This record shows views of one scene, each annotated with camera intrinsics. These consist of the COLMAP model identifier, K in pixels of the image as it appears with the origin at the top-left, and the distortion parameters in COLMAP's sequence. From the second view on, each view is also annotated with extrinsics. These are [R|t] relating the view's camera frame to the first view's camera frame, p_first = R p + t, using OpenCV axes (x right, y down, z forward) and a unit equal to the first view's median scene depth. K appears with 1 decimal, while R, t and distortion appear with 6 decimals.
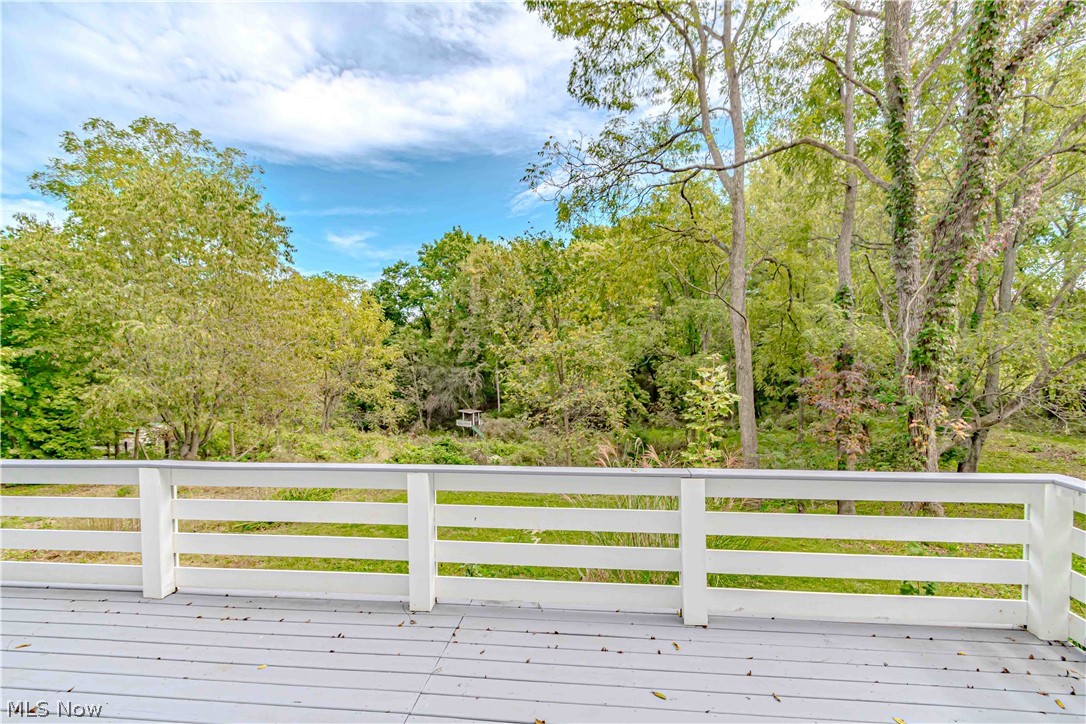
lens RADIAL K [[476.7, 0, 518.5], [0, 476.7, 346.4], [0, 0, 1]] dist [-0.016505, 0.001808]
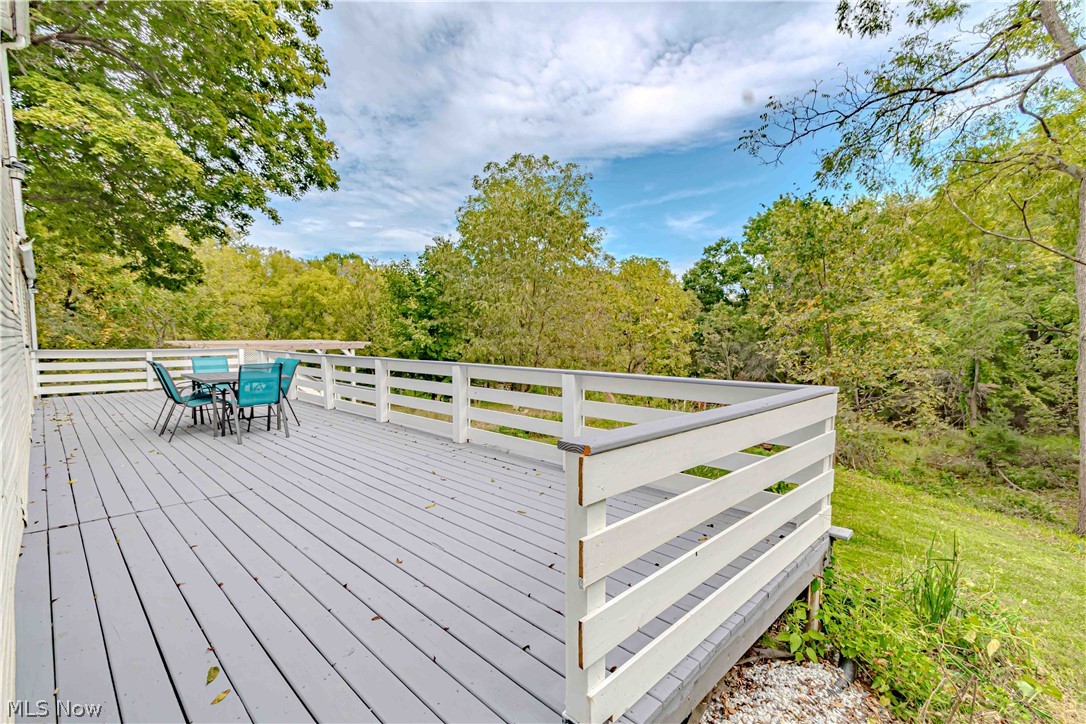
lens RADIAL K [[476.7, 0, 539.4], [0, 476.7, 373.2], [0, 0, 1]] dist [-0.016505, 0.001808]
pose [[0.780262, 0.055974, -0.622943, 0.092982], [0.003600, 0.995569, 0.093964, 0.008484], [0.625442, -0.075559, 0.776603, -0.040954]]
